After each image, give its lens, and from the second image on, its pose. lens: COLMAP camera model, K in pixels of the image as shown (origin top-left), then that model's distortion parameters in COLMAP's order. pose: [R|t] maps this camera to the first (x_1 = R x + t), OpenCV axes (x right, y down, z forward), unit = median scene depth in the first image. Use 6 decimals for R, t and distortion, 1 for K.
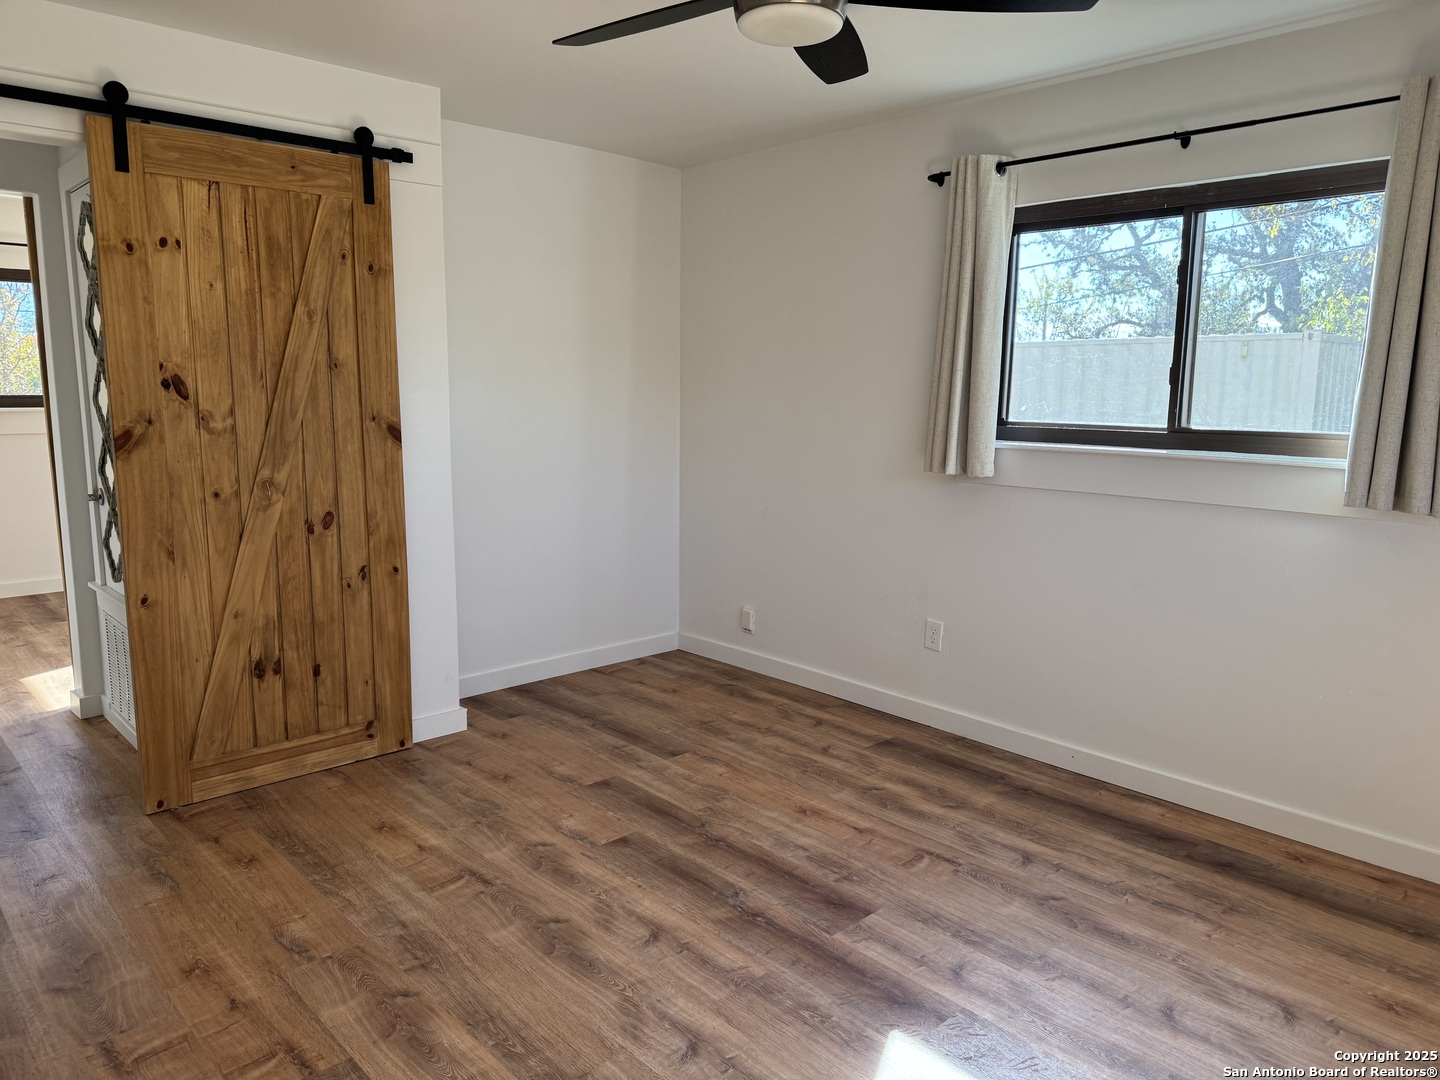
lens RADIAL K [[1005.3, 0, 727.5], [0, 1005.3, 535.1], [0, 0, 1]] dist [0.072476, -0.079830]
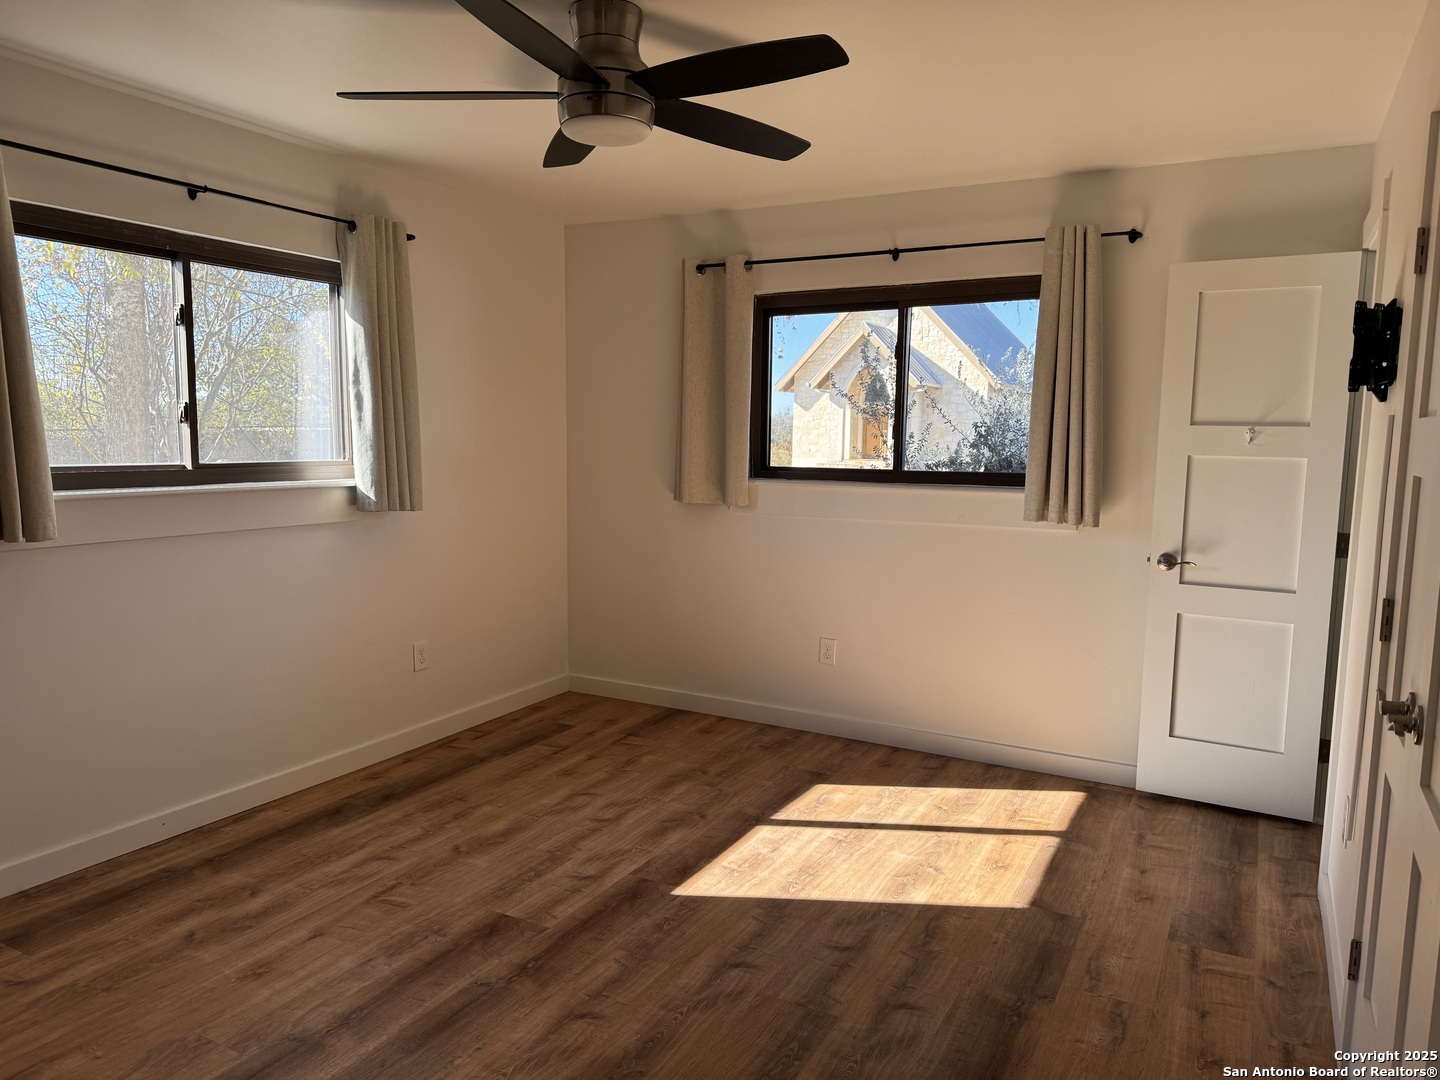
lens RADIAL K [[1010.9, 0, 701.7], [0, 1010.9, 565.6], [0, 0, 1]] dist [0.026859, 0.001765]
pose [[-0.316458, -0.134979, 0.938954, -0.832096], [0.123852, 0.975473, 0.181971, -0.152019], [-0.940486, 0.173878, -0.291979, 0.977669]]
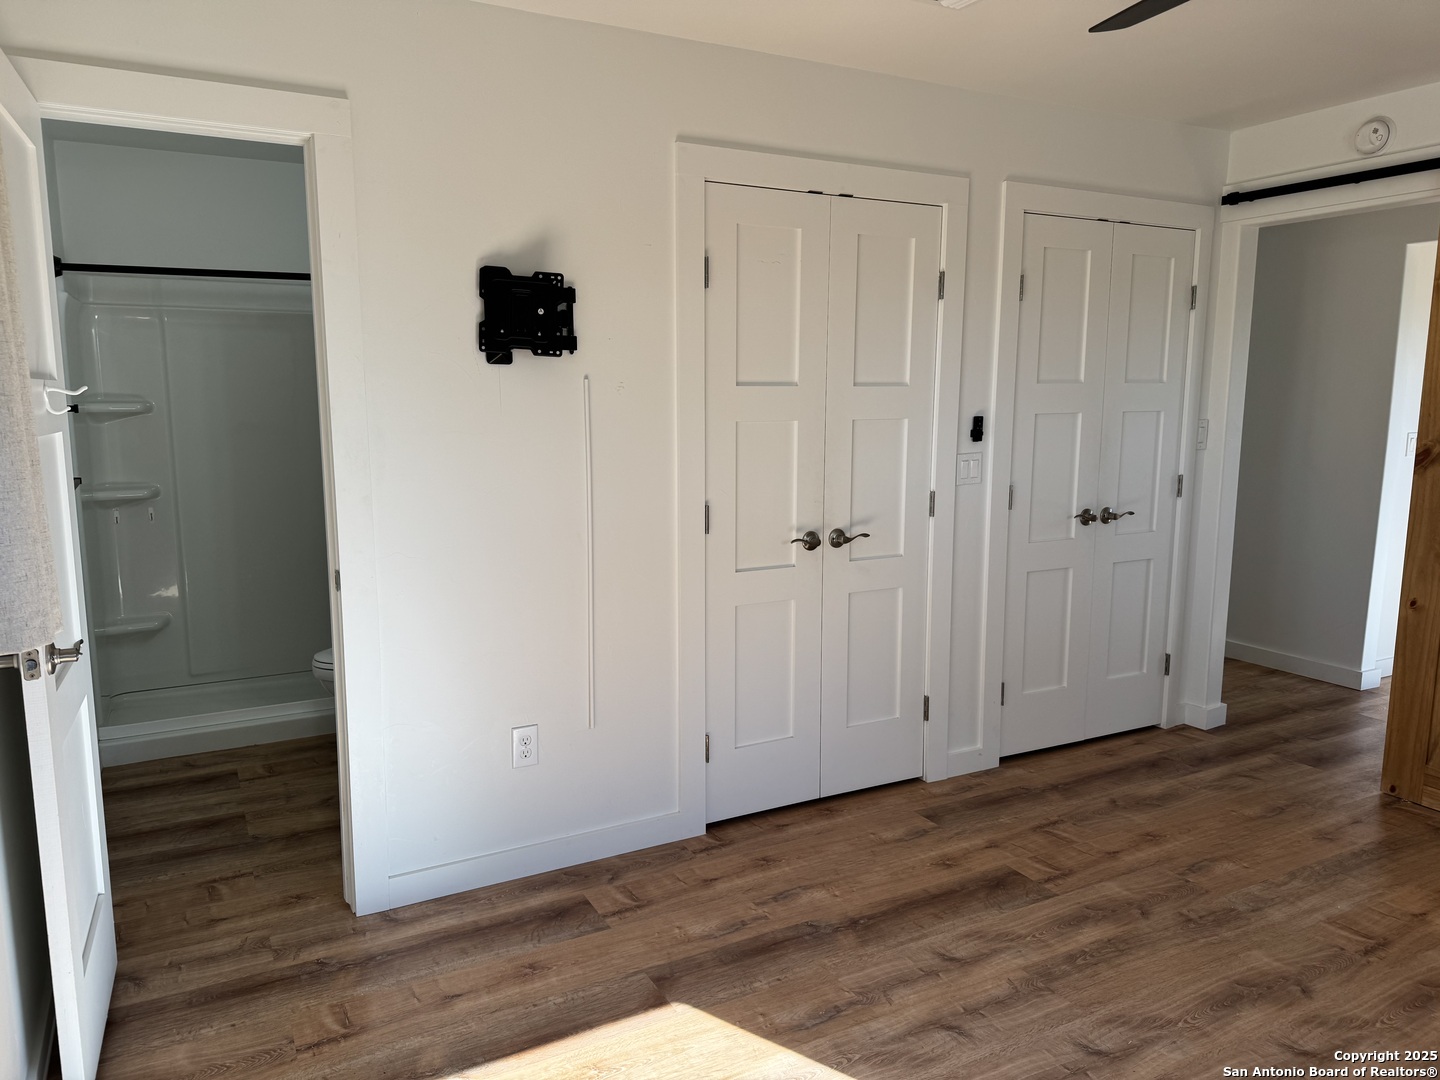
lens RADIAL K [[1005.3, 0, 727.5], [0, 1005.3, 535.1], [0, 0, 1]] dist [0.072476, -0.079830]
pose [[-0.237814, 0.131015, -0.962434, 0.726501], [-0.149182, 0.974178, 0.169476, -0.092683], [0.959786, 0.183882, -0.212128, 0.565223]]
